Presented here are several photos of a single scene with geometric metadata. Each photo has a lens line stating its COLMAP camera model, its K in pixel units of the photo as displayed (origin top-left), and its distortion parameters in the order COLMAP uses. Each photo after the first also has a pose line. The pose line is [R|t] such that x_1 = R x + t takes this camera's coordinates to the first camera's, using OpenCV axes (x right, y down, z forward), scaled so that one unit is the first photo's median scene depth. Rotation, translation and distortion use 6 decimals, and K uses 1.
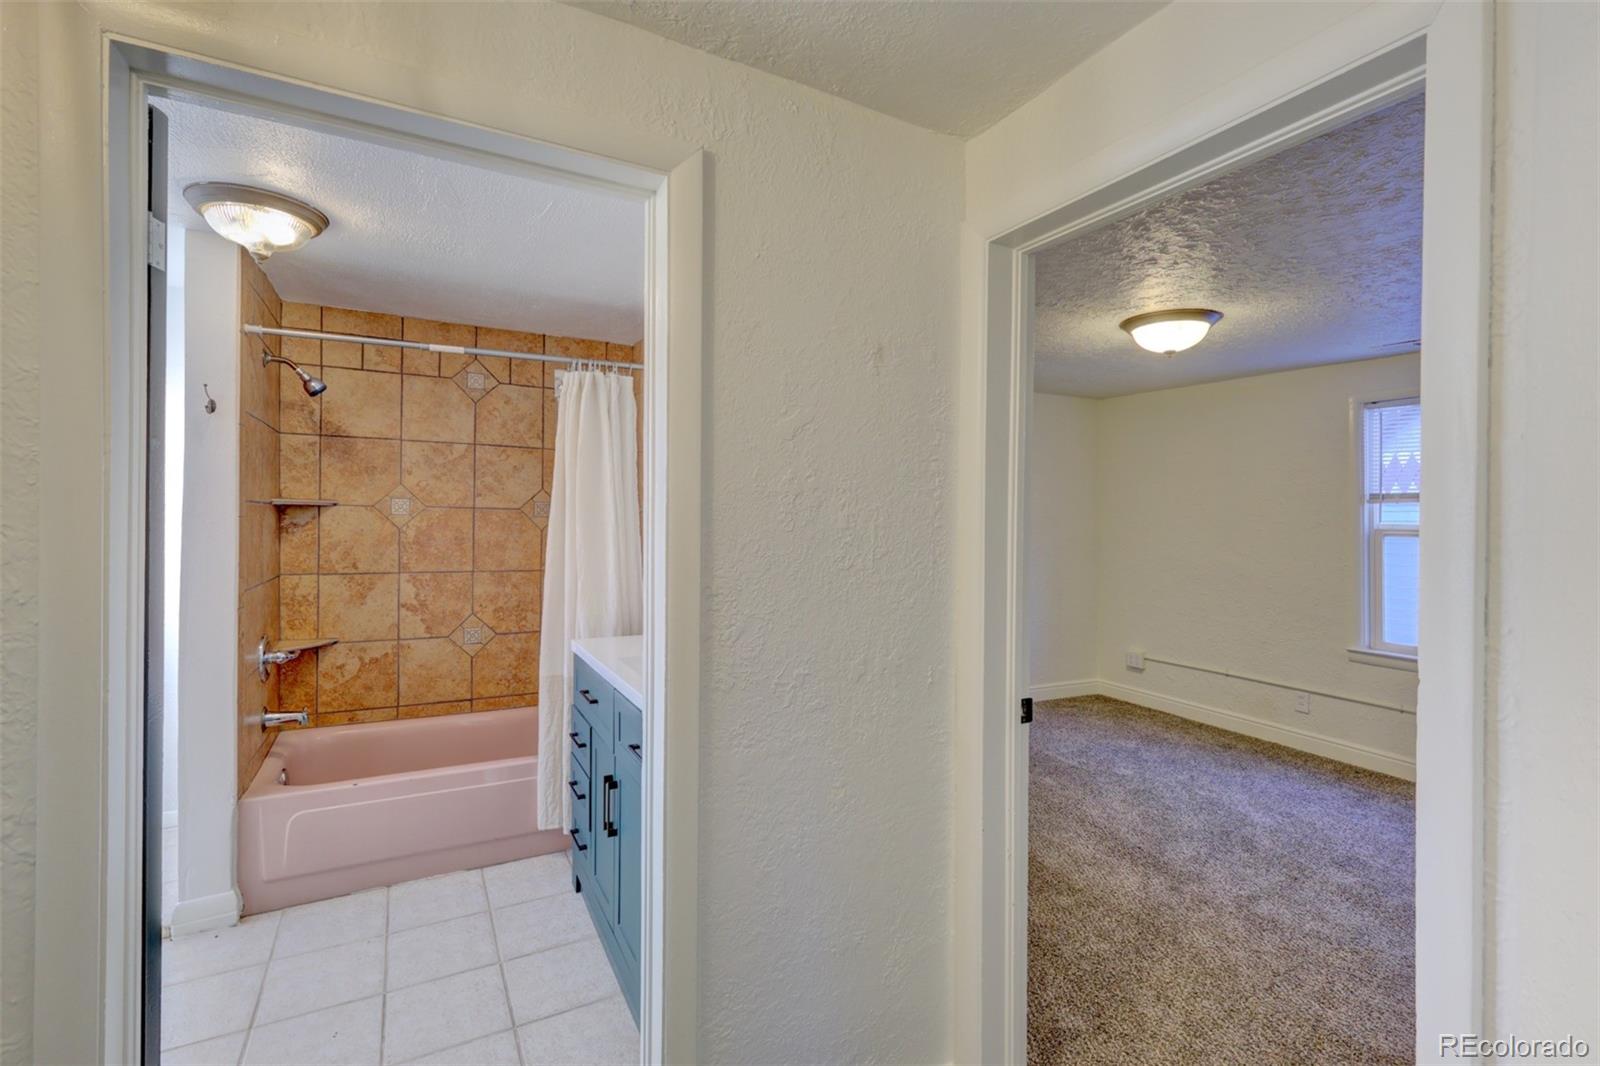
lens RADIAL K [[694.4, 0, 778.0], [0, 694.4, 505.5], [0, 0, 1]] dist [0.003781, 0.002161]
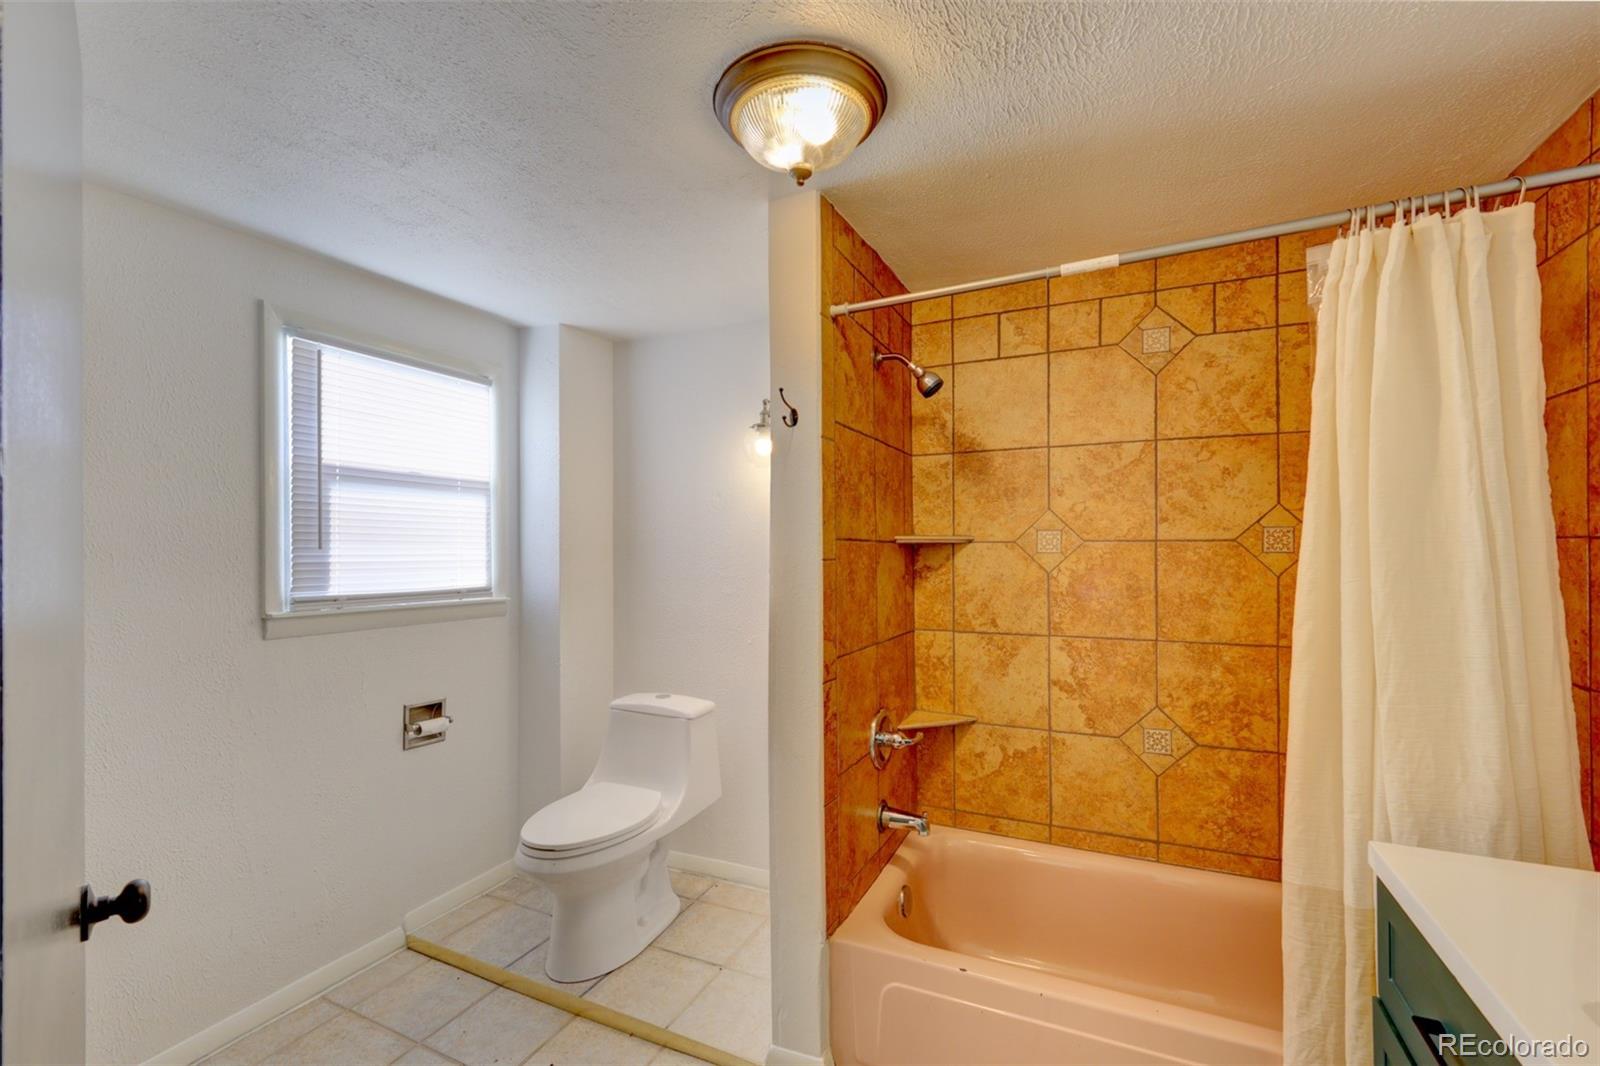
lens RADIAL K [[694.4, 0, 812.7], [0, 694.4, 564.1], [0, 0, 1]] dist [0.003781, 0.002161]
pose [[0.612740, -0.004822, -0.790270, -0.136425], [0.027327, 0.999513, 0.015089, 0.007218], [0.789812, -0.030842, 0.612573, 0.387099]]
